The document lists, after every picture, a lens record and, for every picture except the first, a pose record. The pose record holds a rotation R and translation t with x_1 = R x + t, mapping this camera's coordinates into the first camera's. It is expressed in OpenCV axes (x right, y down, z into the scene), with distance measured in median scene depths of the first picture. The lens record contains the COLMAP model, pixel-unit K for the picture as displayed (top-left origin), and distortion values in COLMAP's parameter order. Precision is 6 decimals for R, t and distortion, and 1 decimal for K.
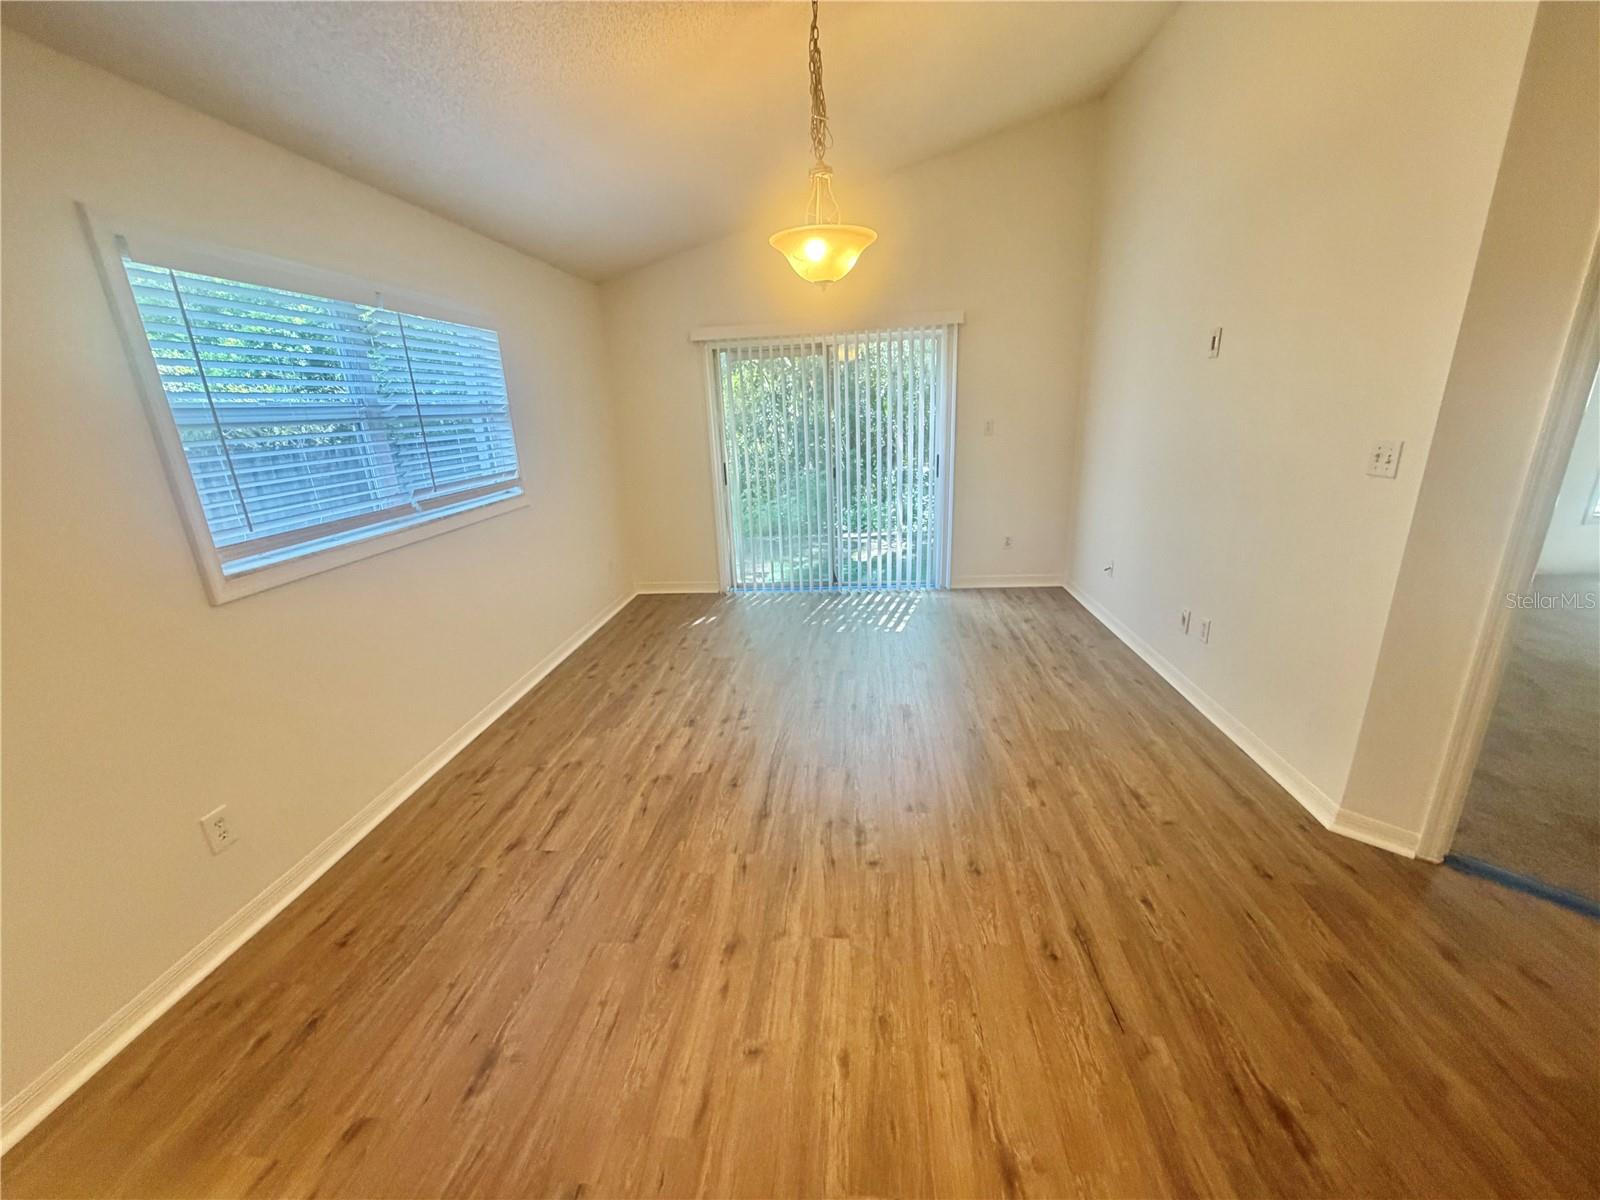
lens RADIAL K [[636.0, 0, 797.6], [0, 636.0, 598.8], [0, 0, 1]] dist [-0.003190, -0.000332]
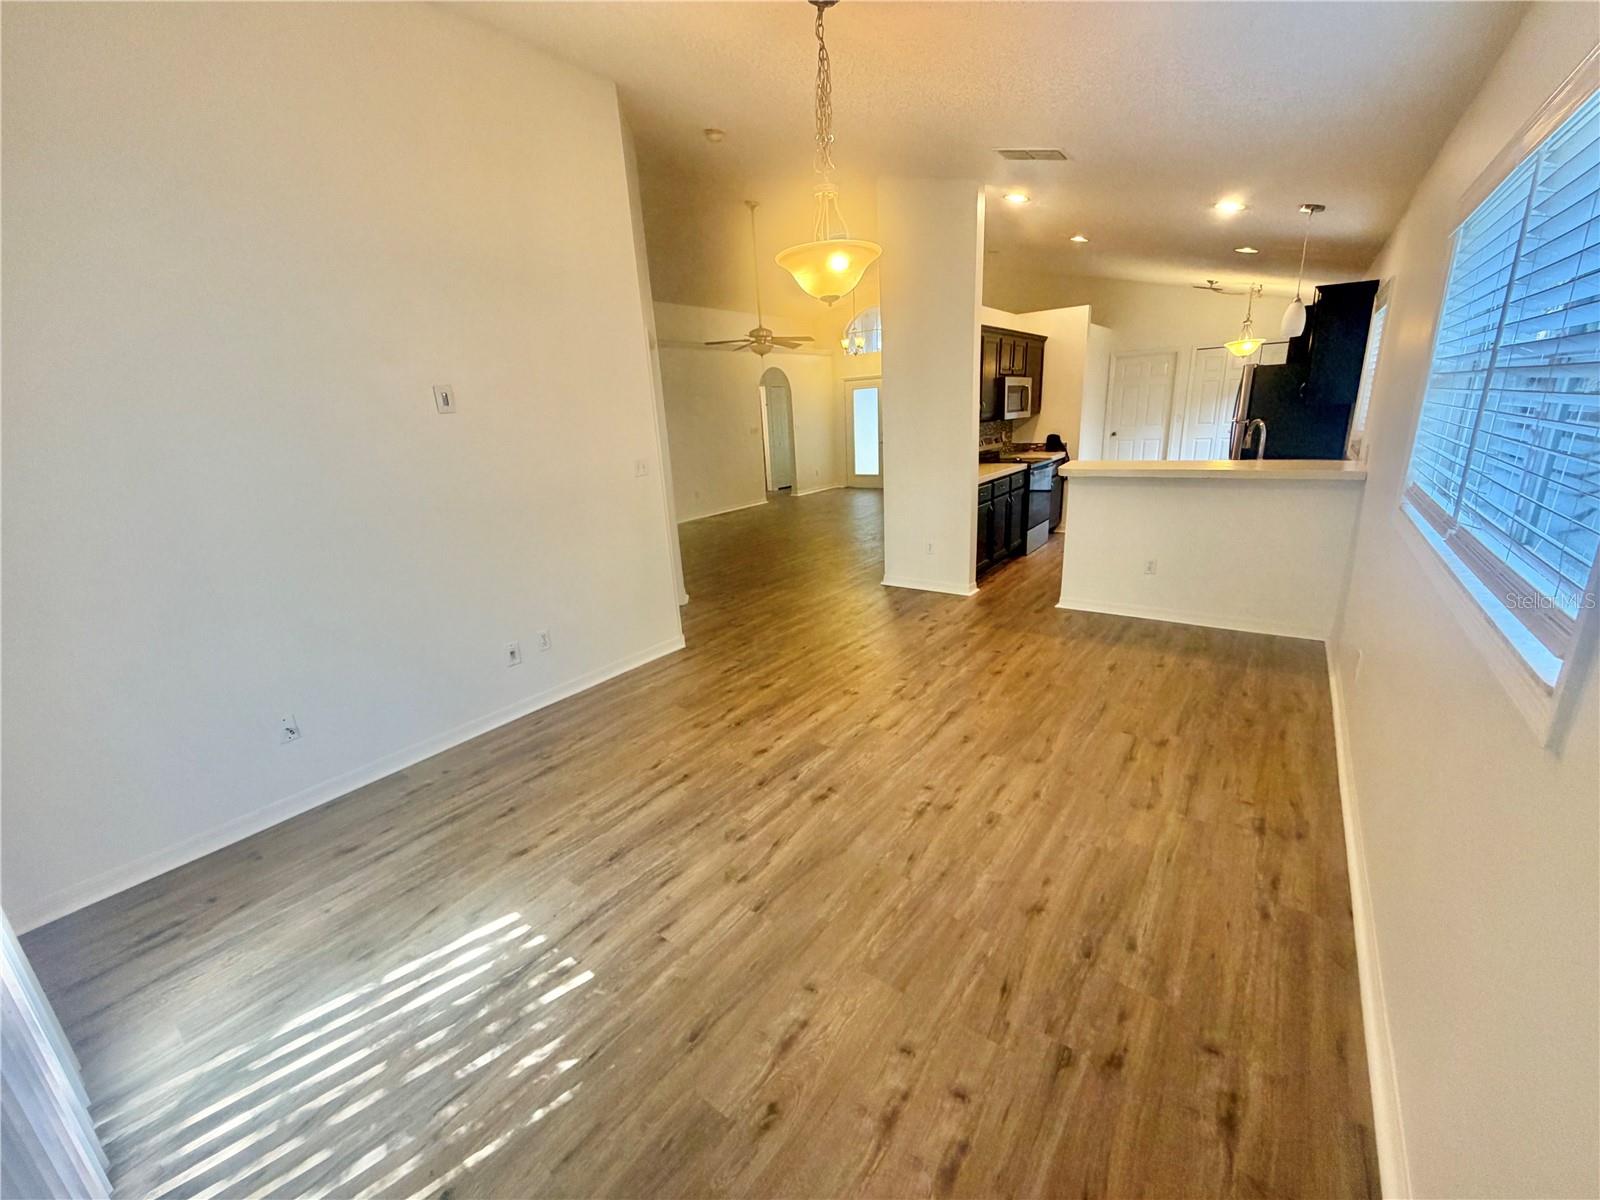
lens RADIAL K [[636.0, 0, 797.2], [0, 636.0, 603.0], [0, 0, 1]] dist [-0.003190, -0.000332]
pose [[-0.846971, -0.057927, 0.528474, -0.387350], [0.247576, 0.836707, 0.488496, -0.485009], [-0.470475, 0.544579, -0.694325, 1.620618]]
